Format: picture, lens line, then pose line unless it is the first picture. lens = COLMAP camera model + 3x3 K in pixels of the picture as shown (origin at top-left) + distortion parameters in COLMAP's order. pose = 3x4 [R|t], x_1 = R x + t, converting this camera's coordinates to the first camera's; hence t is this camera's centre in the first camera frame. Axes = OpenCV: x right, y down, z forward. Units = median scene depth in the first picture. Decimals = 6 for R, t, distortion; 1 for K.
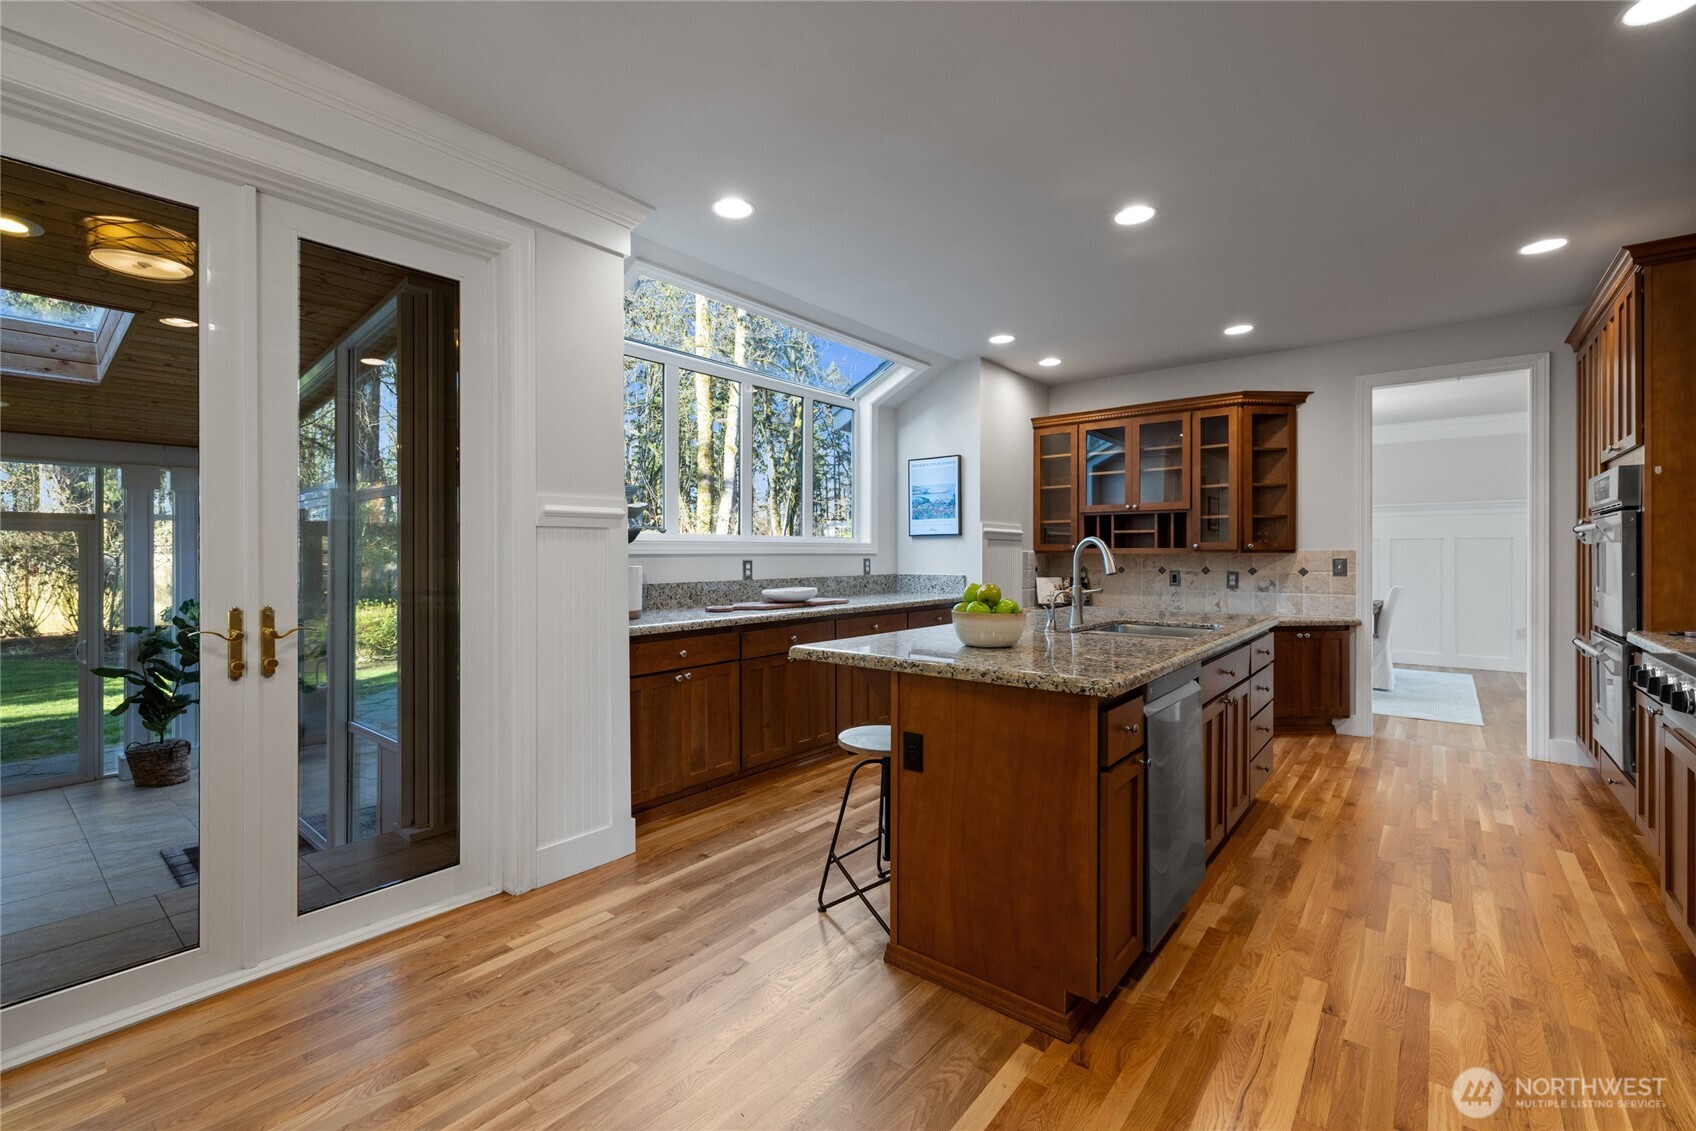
lens RADIAL K [[723.7, 0, 818.5], [0, 723.7, 550.5], [0, 0, 1]] dist [0.000246, -0.000358]
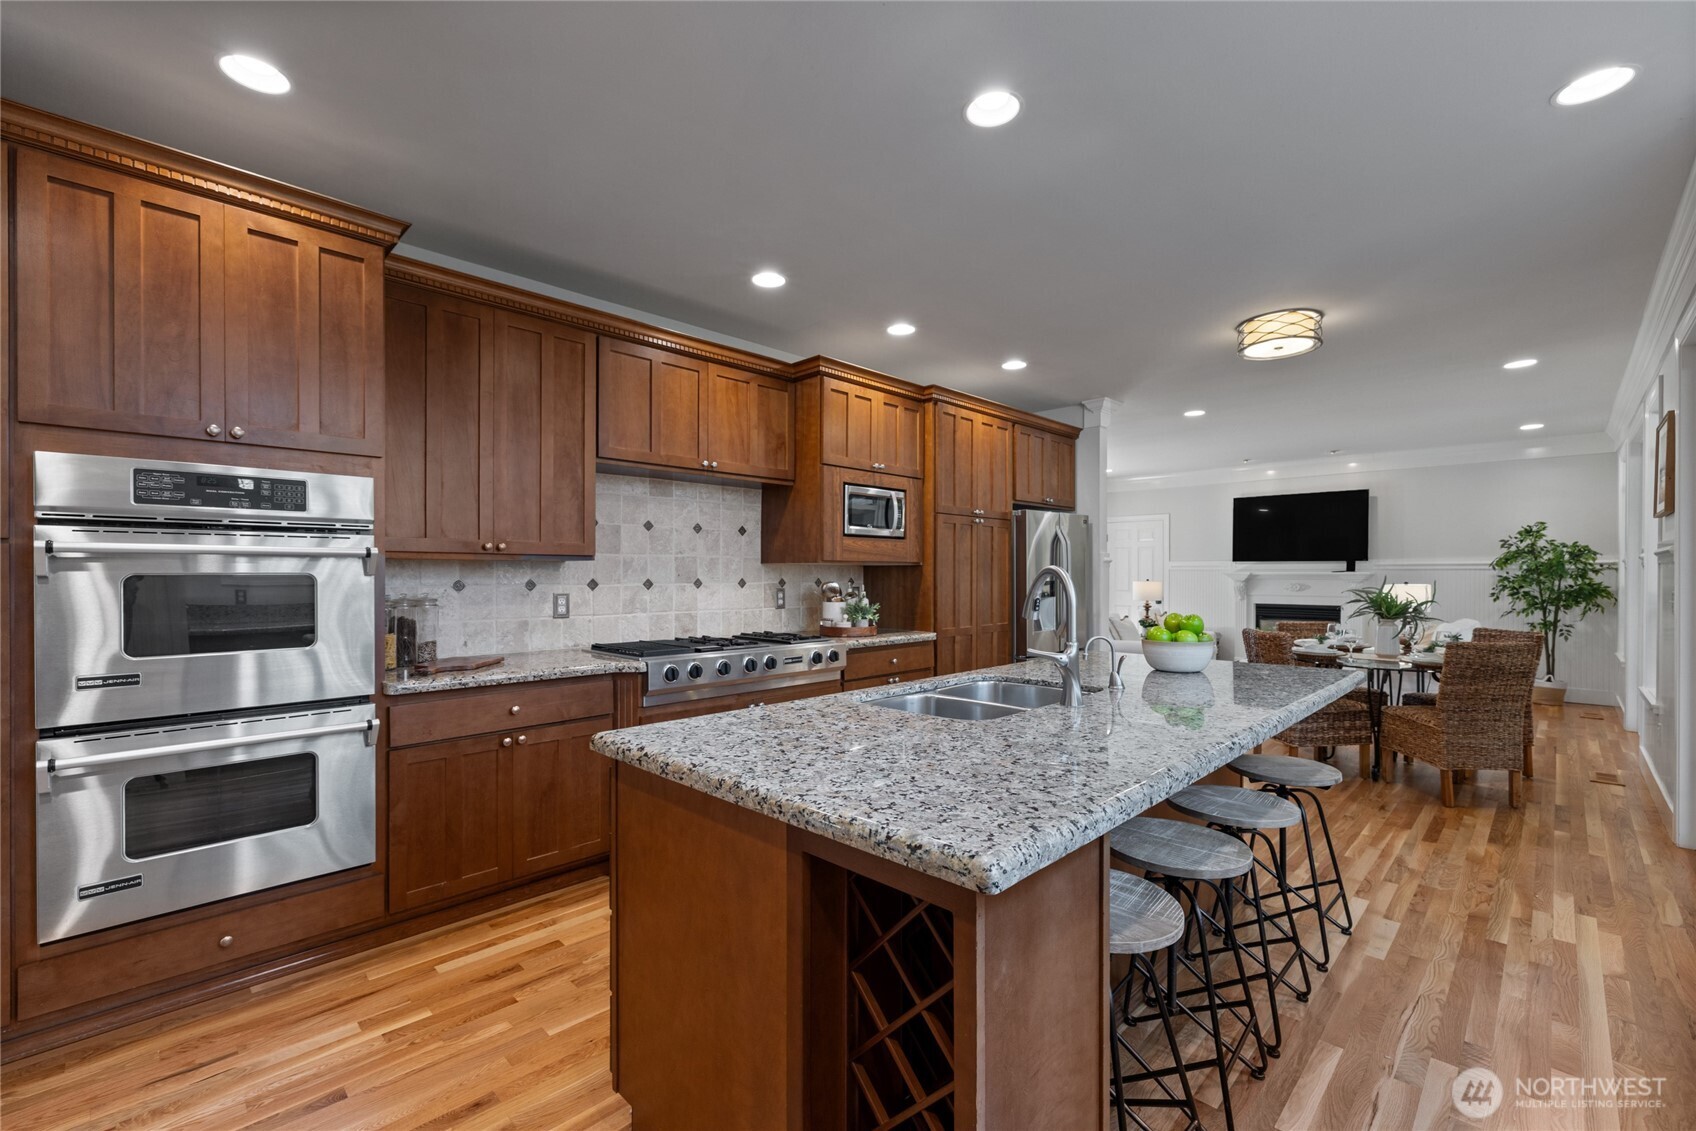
lens RADIAL K [[723.7, 0, 823.5], [0, 723.7, 576.7], [0, 0, 1]] dist [0.000246, -0.000358]
pose [[-0.995969, -0.000771, 0.089699, 0.320906], [-0.000637, 0.999999, 0.001519, -0.006520], [-0.089700, 0.001456, -0.995968, 1.024585]]
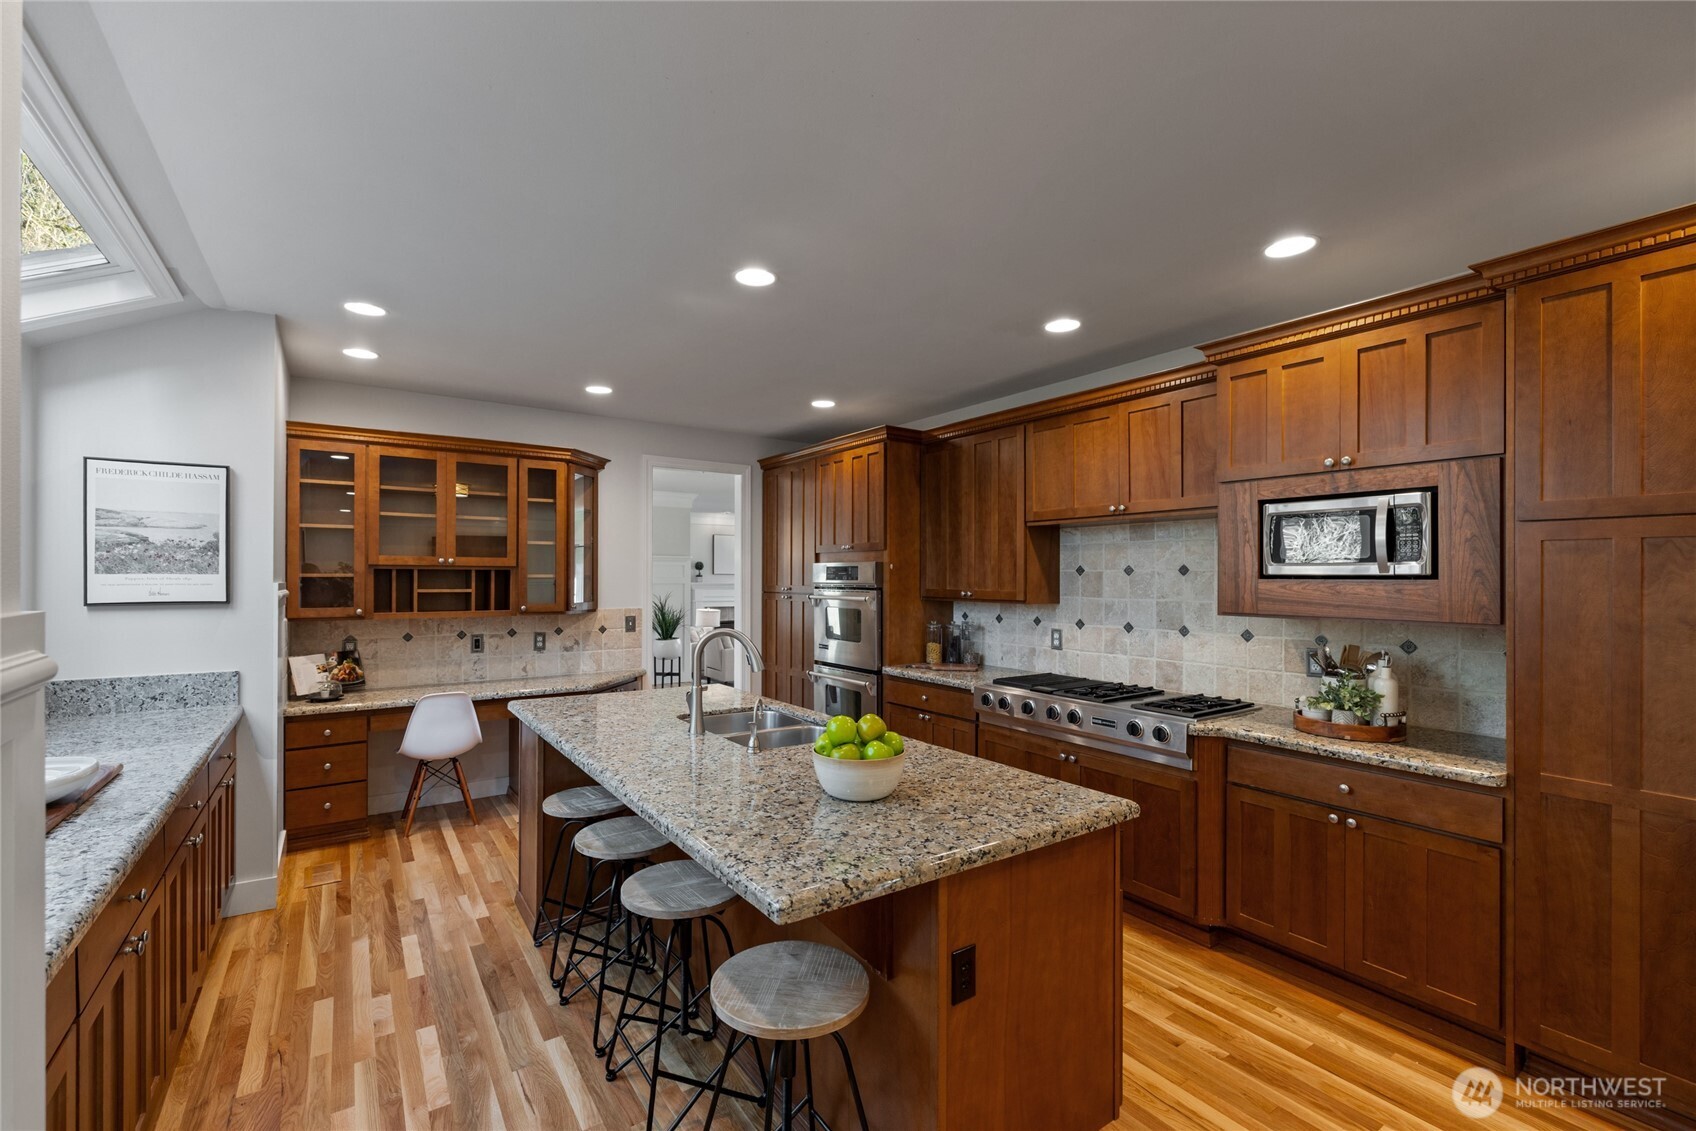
lens RADIAL K [[723.7, 0, 833.7], [0, 723.7, 572.6], [0, 0, 1]] dist [0.000246, -0.000358]
pose [[0.265876, 0.007037, 0.963981, -0.253201], [-0.007389, 0.999959, -0.005262, -0.049477], [-0.963979, -0.005724, 0.265917, 0.392433]]
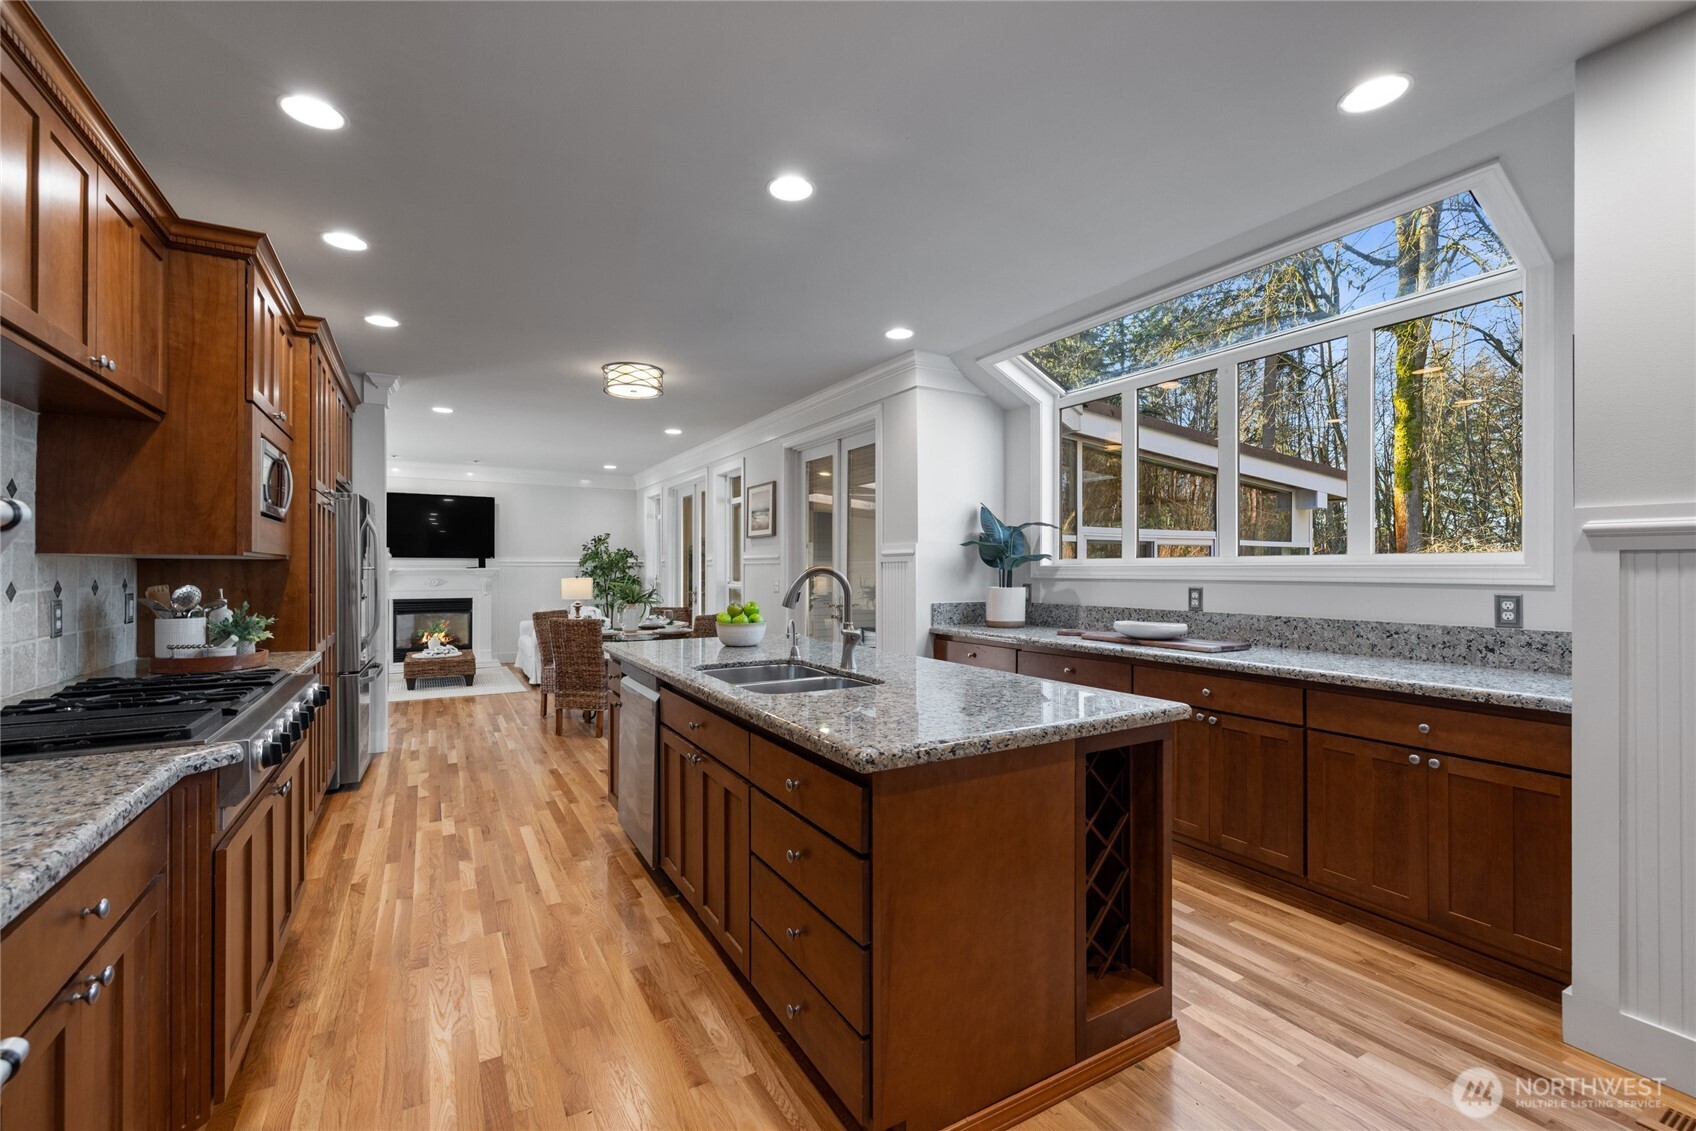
lens RADIAL K [[723.7, 0, 843.7], [0, 723.7, 566.6], [0, 0, 1]] dist [0.000246, -0.000358]
pose [[-0.335878, -0.001831, -0.941904, 0.723256], [0.004503, 0.999984, -0.003550, -0.008702], [0.941895, -0.005433, -0.335864, 0.799915]]
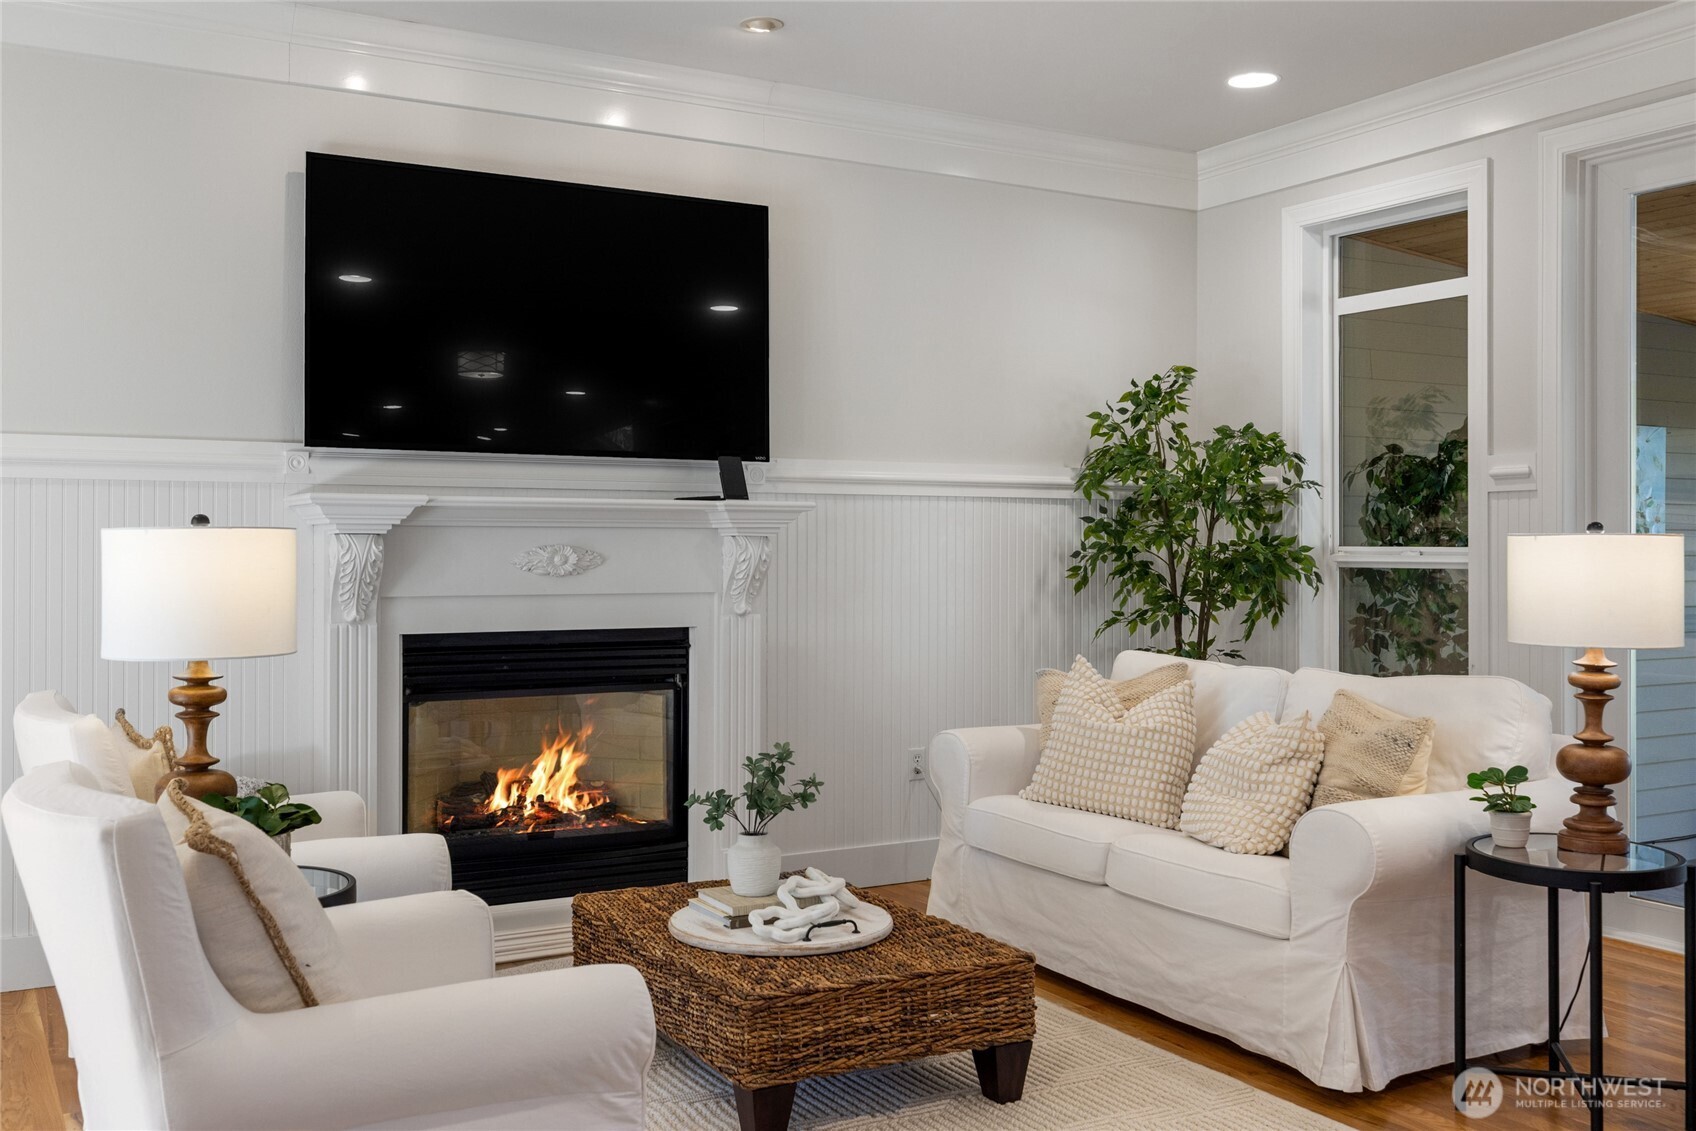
lens RADIAL K [[1576.5, 0, 847.9], [0, 1576.5, 554.3], [0, 0, 1]] dist [0.002830, 0.000000]
pose [[-0.329495, 0.004159, -0.944148, 0.167594], [0.000994, 0.999991, 0.004058, 0.012778], [0.944157, 0.000399, -0.329496, -0.311420]]
